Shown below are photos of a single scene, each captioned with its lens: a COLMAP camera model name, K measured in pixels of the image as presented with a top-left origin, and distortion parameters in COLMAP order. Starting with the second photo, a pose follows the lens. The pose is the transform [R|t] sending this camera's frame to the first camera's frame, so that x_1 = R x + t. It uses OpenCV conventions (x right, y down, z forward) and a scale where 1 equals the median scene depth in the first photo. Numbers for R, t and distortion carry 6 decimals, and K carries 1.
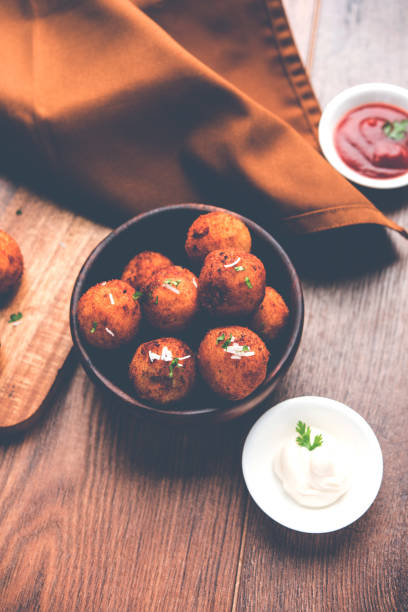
lens RADIAL K [[1087.0, 0, 204.6], [0, 1087.0, 251.2], [0, 0, 1]] dist [-0.070142, -0.093376]
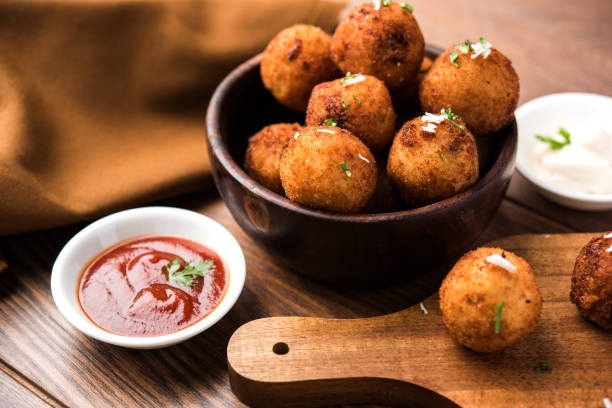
lens RADIAL K [[1102.0, 0, 306.0], [0, 1102.0, 204.0], [0, 0, 1]] dist [-0.015400, 0.116730]
pose [[0.488154, -0.558709, 0.670484, -0.593983], [0.776459, 0.628811, -0.041327, 0.092041], [-0.398518, 0.540777, 0.740772, 0.495308]]
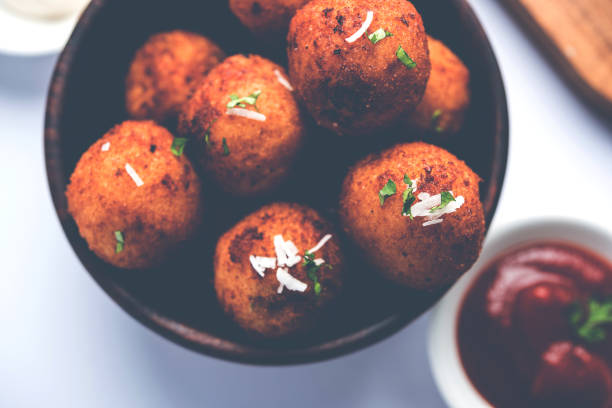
lens RADIAL K [[1102.0, 0, 306.0], [0, 1102.0, 204.0], [0, 0, 1]] dist [-0.015400, 0.116730]
pose [[0.941664, -0.329348, 0.069282, -0.051846], [0.292325, 0.902404, 0.316565, -0.074679], [-0.166780, -0.277845, 0.946037, 0.523632]]
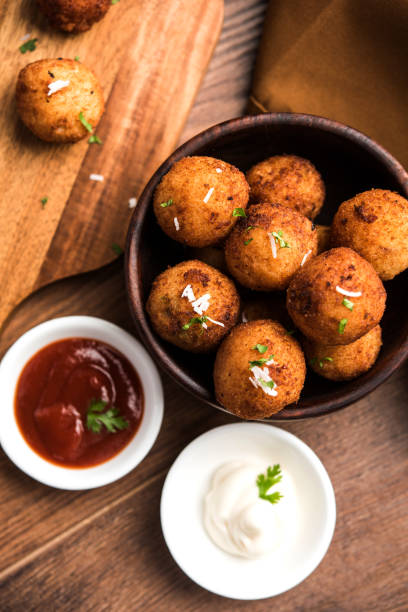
lens RADIAL K [[1102.0, 0, 204.0], [0, 1102.0, 306.0], [0, 0, 1]] dist [-0.015400, 0.116730]
pose [[0.679367, 0.733665, -0.013981, -0.021594], [-0.661145, 0.620257, 0.422100, -0.222811], [0.318352, -0.277517, 0.906442, 0.293628]]
